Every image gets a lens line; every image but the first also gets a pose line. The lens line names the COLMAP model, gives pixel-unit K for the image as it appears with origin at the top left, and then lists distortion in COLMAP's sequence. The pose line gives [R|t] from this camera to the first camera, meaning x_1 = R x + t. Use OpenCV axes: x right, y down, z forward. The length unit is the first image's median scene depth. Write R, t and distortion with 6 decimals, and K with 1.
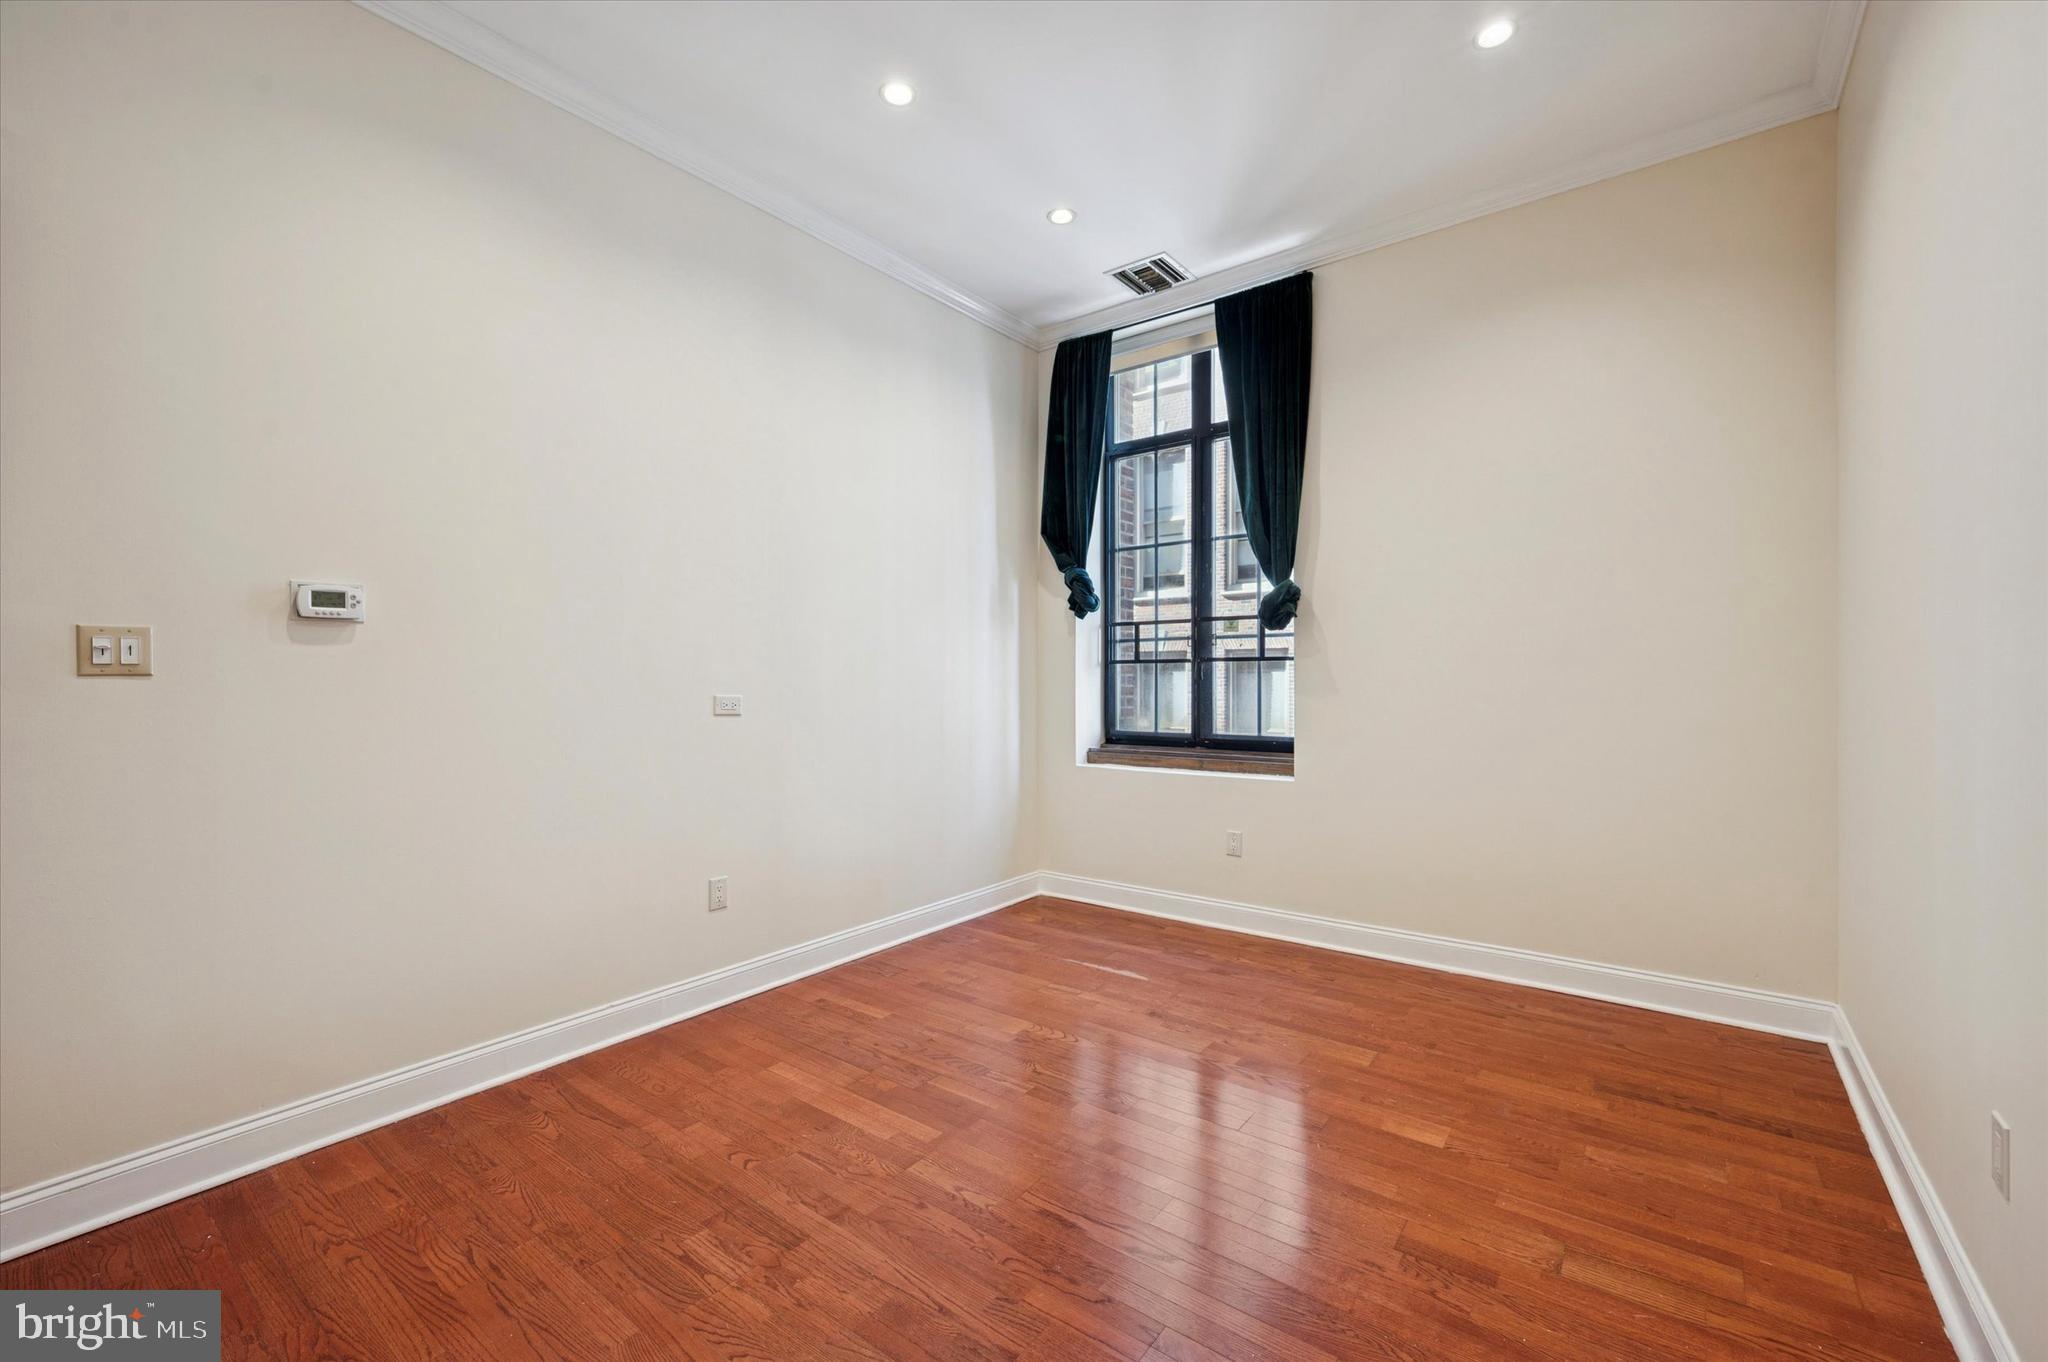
lens RADIAL K [[845.5, 0, 1040.9], [0, 845.5, 673.3], [0, 0, 1]] dist [0.001243, 0.000413]
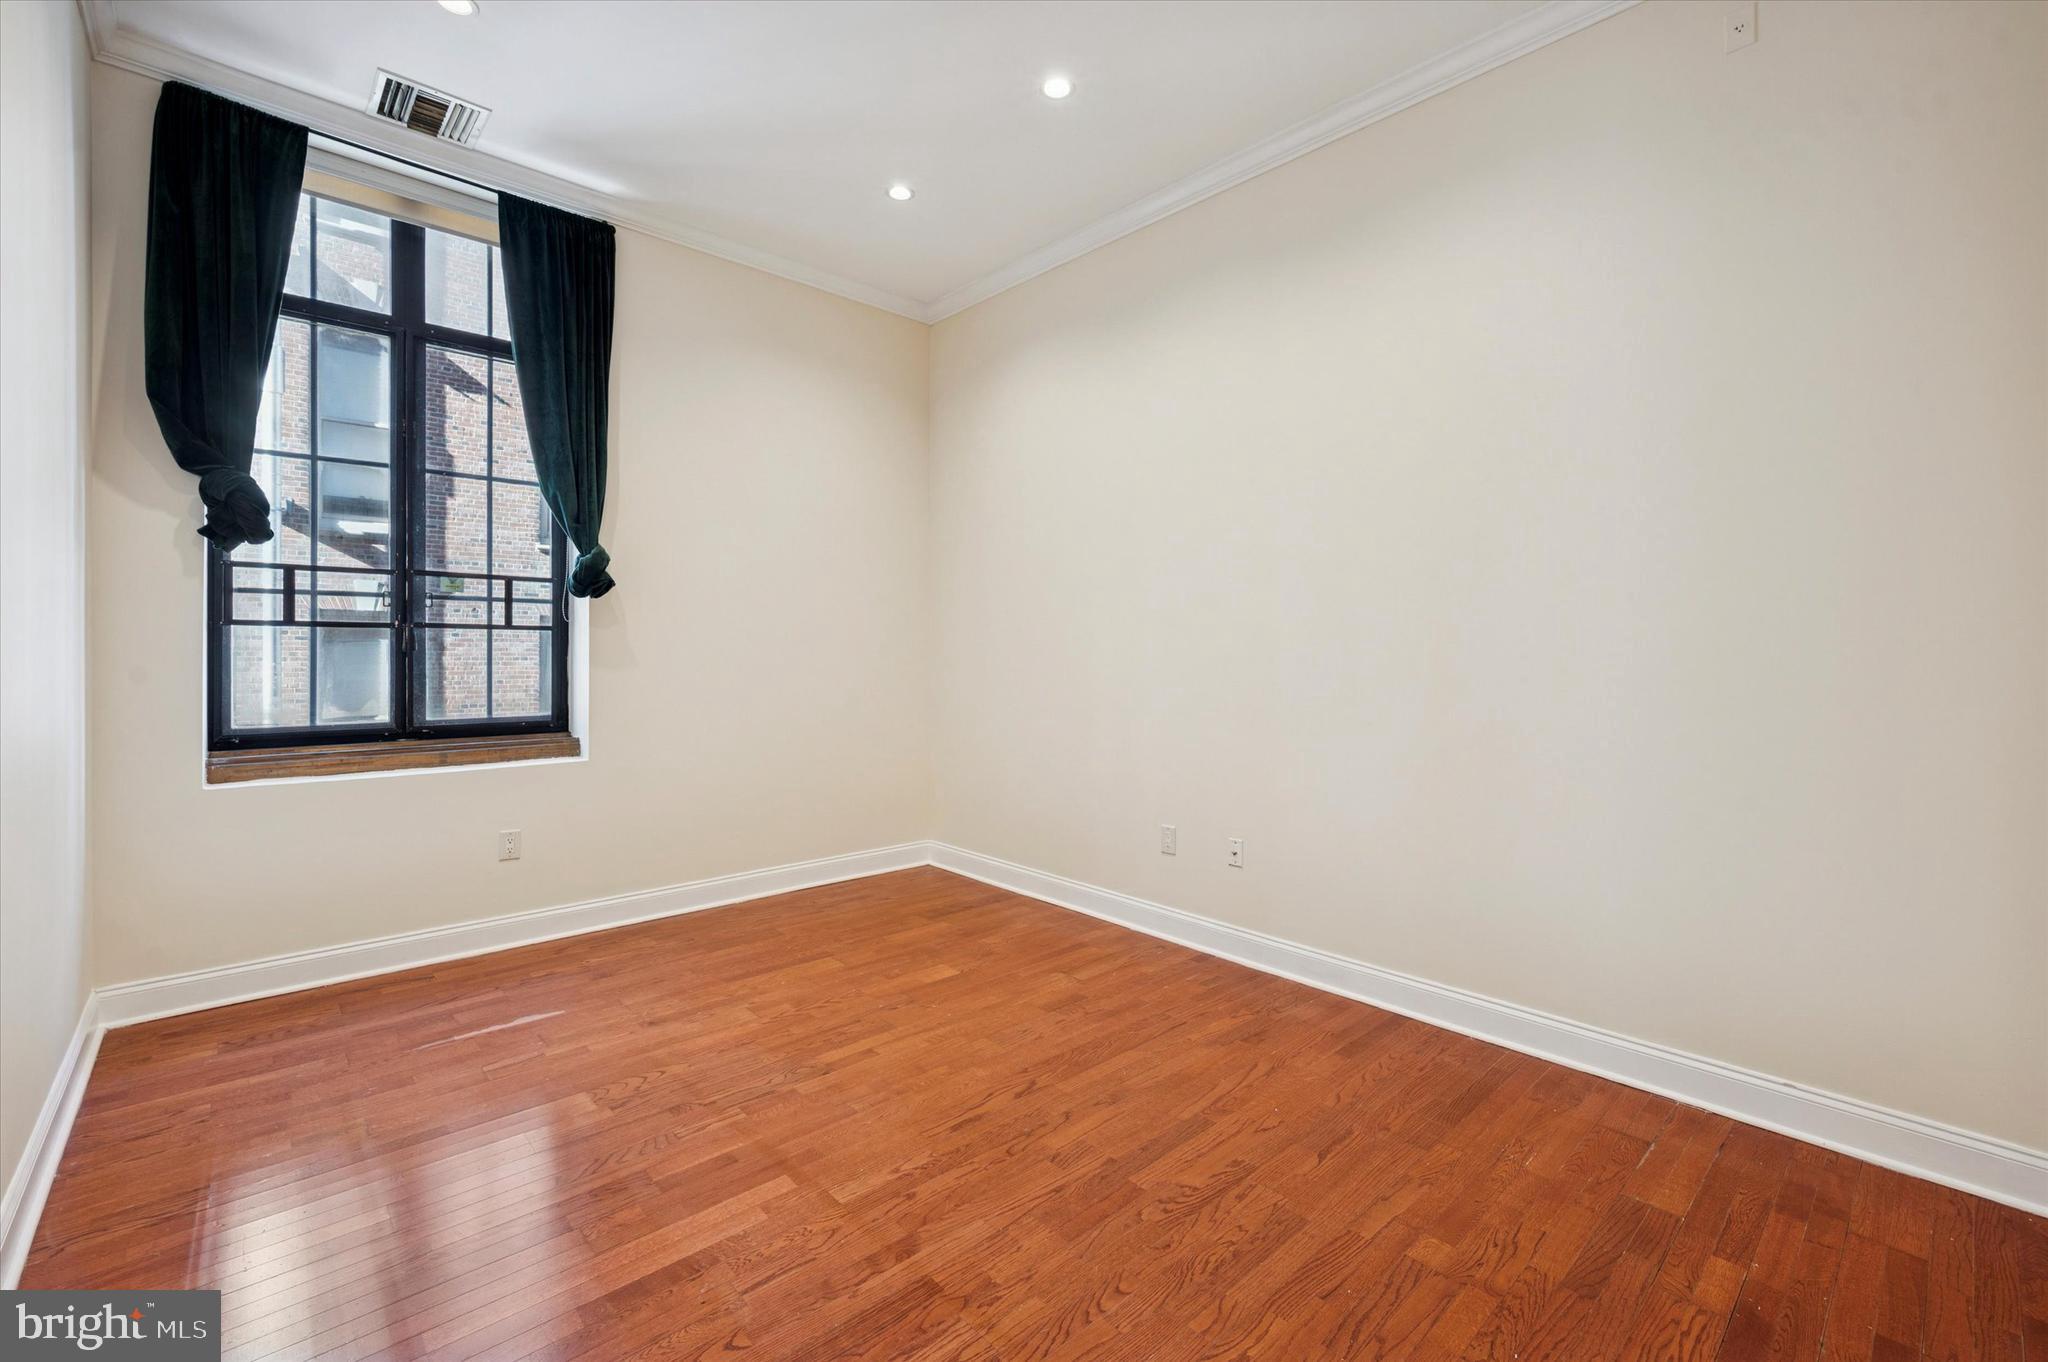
lens RADIAL K [[870.3, 0, 1019.6], [0, 870.3, 654.5], [0, 0, 1]] dist [0.000063, -0.000048]
pose [[0.180319, 0.001968, 0.983606, -0.602063], [-0.009935, 0.999951, -0.000179, 0.006611], [-0.983558, -0.009740, 0.180329, 0.387630]]
